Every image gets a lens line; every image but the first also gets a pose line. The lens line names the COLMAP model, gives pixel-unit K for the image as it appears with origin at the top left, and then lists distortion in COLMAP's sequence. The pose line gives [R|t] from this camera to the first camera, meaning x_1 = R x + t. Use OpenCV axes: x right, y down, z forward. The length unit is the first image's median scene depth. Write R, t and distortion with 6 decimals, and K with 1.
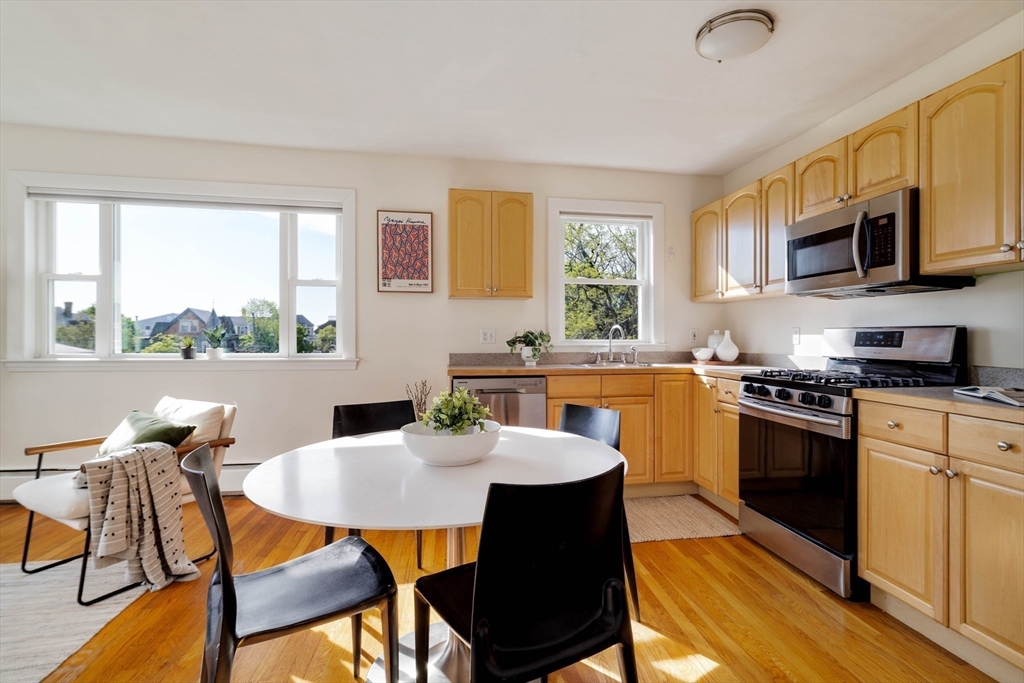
lens RADIAL K [[481.7, 0, 526.5], [0, 481.7, 340.8], [0, 0, 1]] dist [-0.005137, 0.003470]
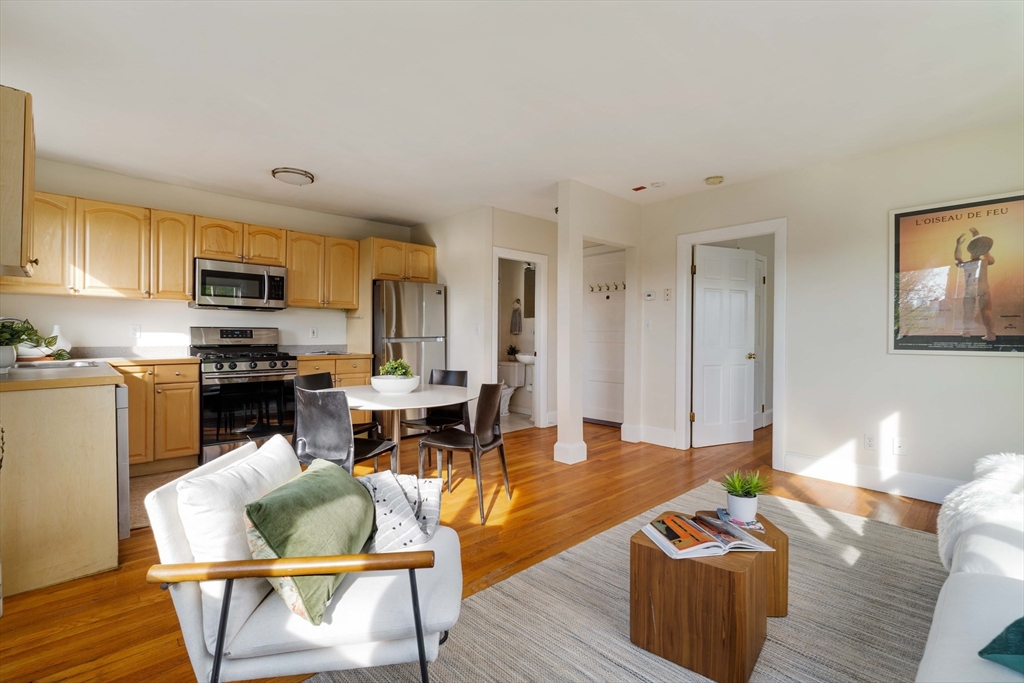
lens RADIAL K [[481.7, 0, 516.6], [0, 481.7, 339.7], [0, 0, 1]] dist [-0.005137, 0.003470]
pose [[-0.550855, -0.013770, 0.834487, -1.047989], [0.000231, 0.999861, 0.016651, -0.008644], [-0.834601, 0.009365, -0.550776, 0.833493]]
